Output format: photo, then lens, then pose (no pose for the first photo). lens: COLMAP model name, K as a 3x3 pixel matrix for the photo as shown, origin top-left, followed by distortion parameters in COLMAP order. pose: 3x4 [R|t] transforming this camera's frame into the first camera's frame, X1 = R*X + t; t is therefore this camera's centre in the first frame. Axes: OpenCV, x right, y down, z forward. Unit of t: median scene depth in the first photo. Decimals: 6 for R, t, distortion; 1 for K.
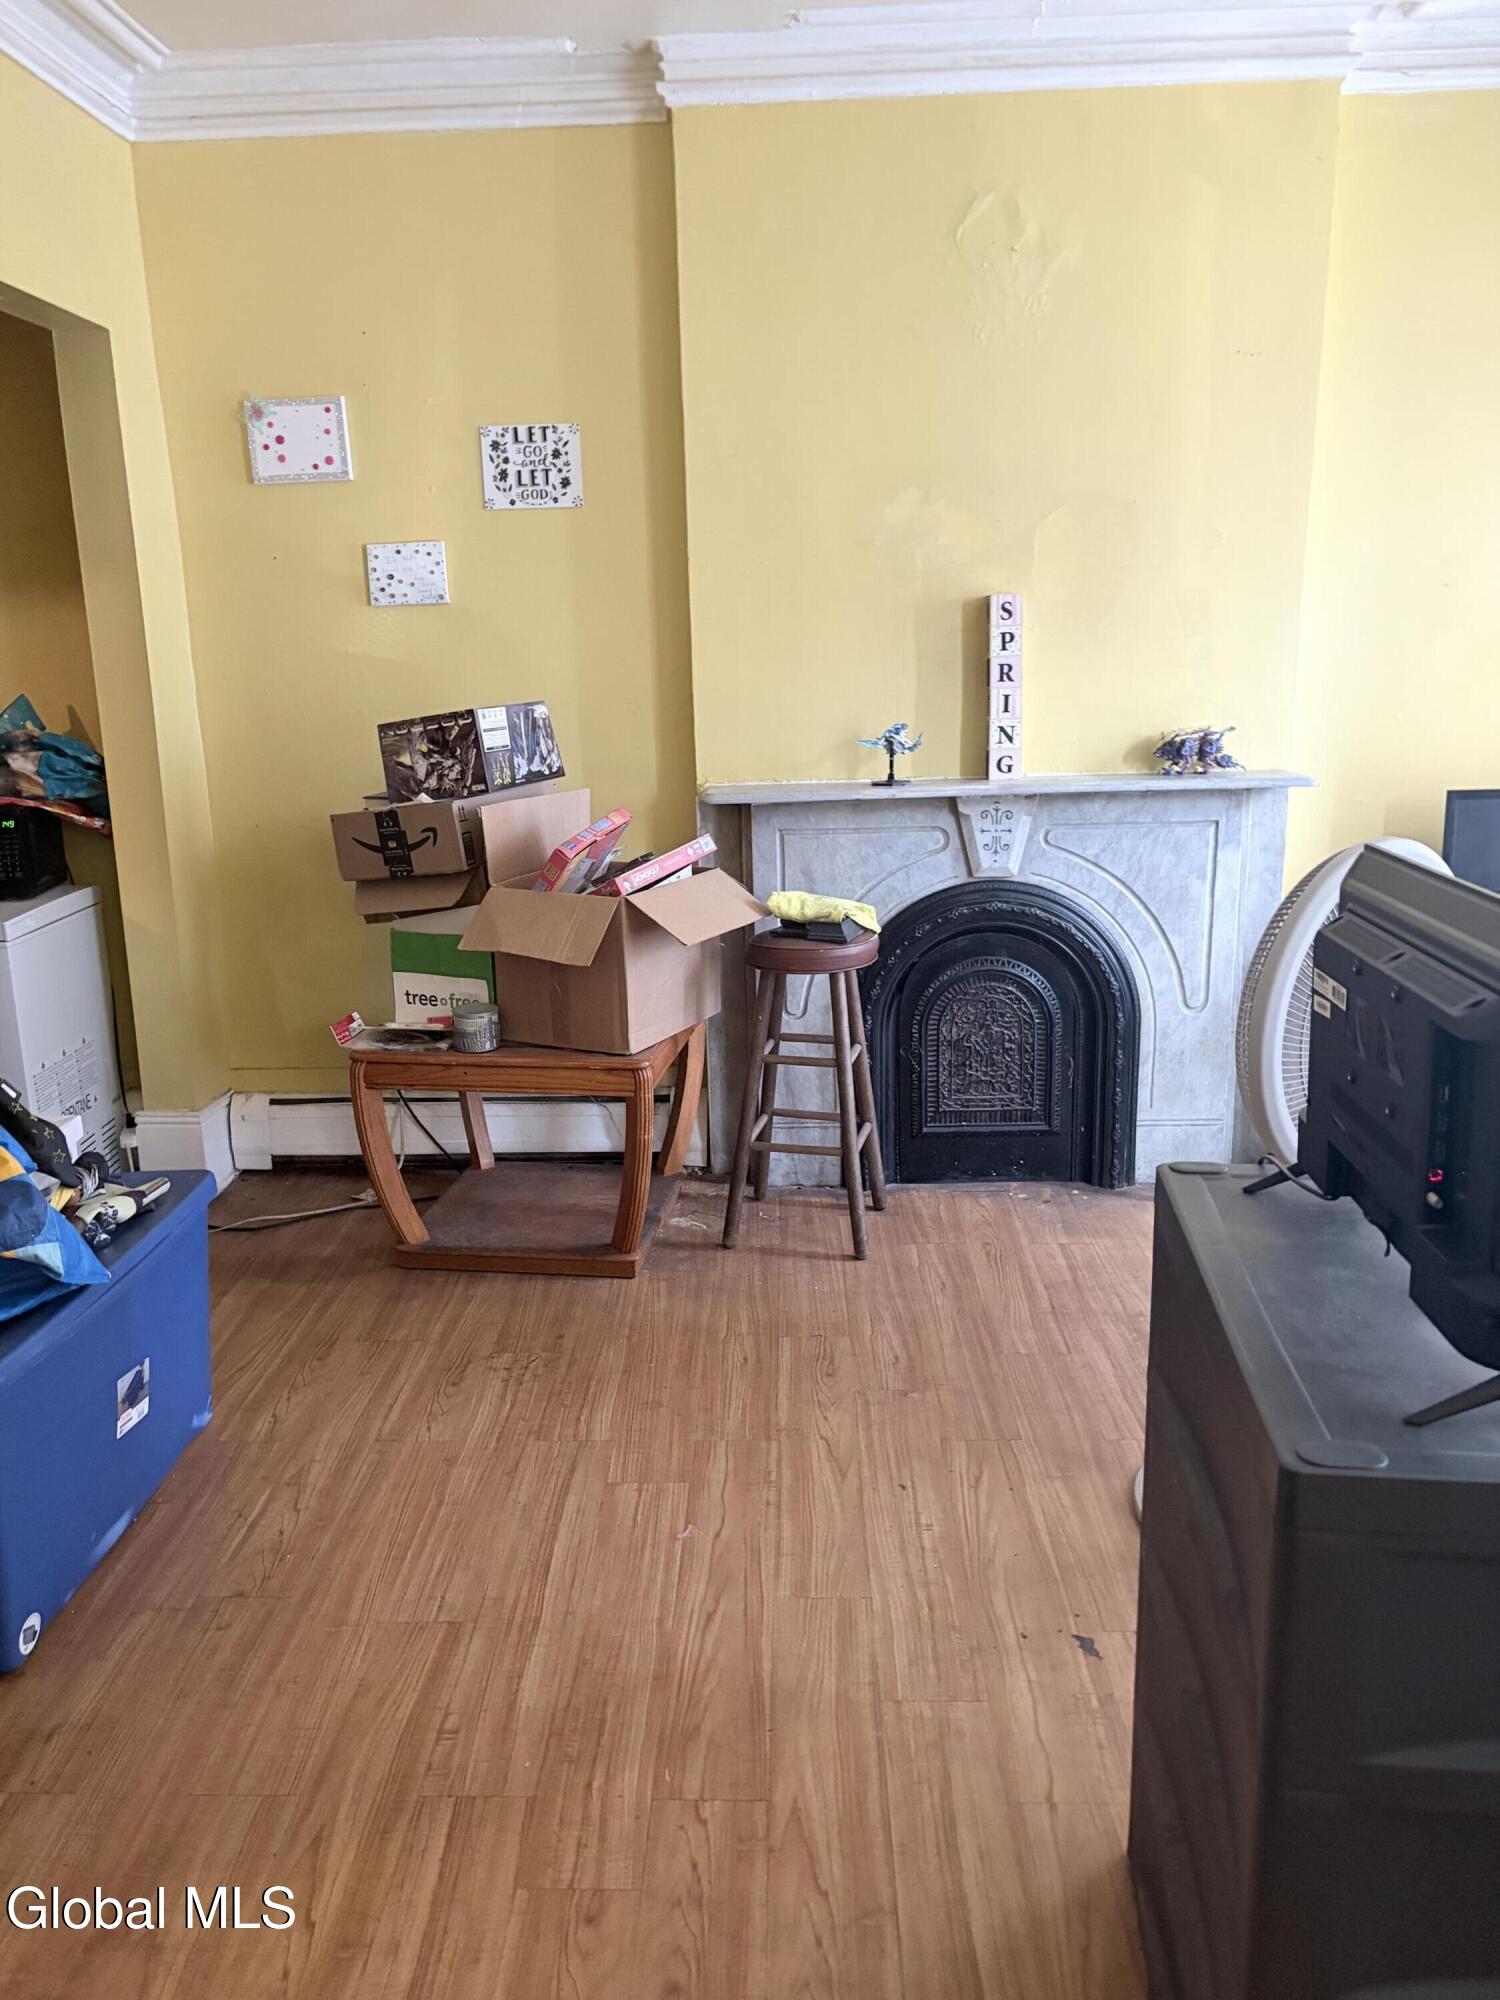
lens RADIAL K [[1535.0, 0, 749.7], [0, 1535.0, 996.4], [0, 0, 1]] dist [0.041942, -0.045344]
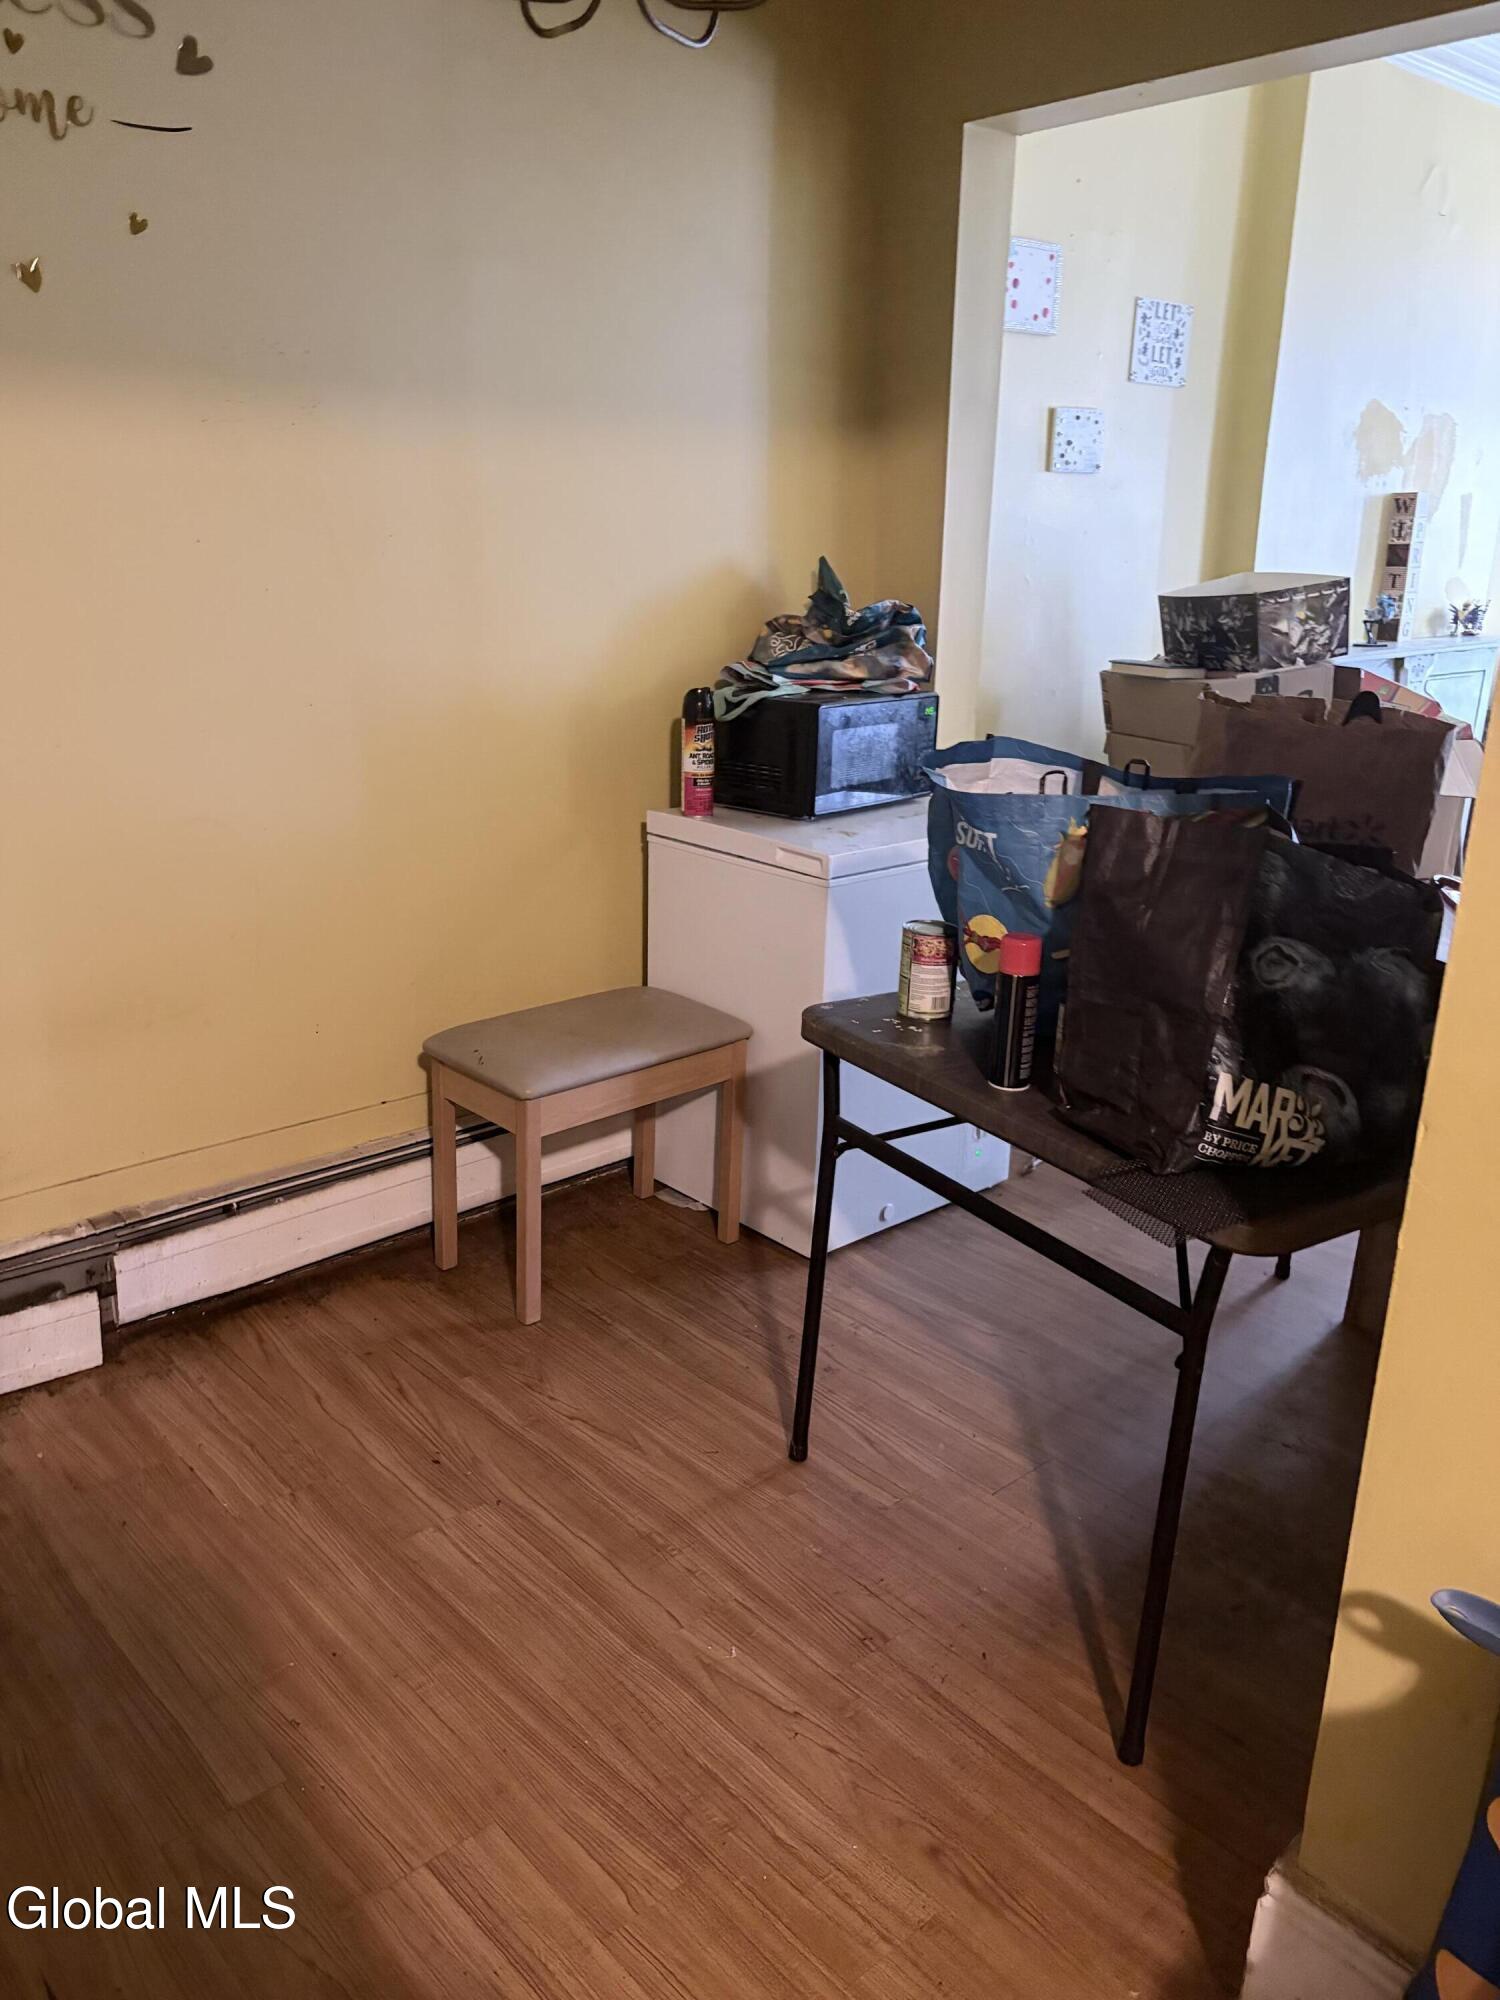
lens RADIAL K [[1535.0, 0, 745.0], [0, 1535.0, 1000.5], [0, 0, 1]] dist [0.041942, -0.045344]
pose [[0.723120, -0.169192, 0.669680, -1.238367], [0.126607, 0.985577, 0.112292, -0.067270], [-0.679020, 0.003586, 0.734111, 0.476704]]
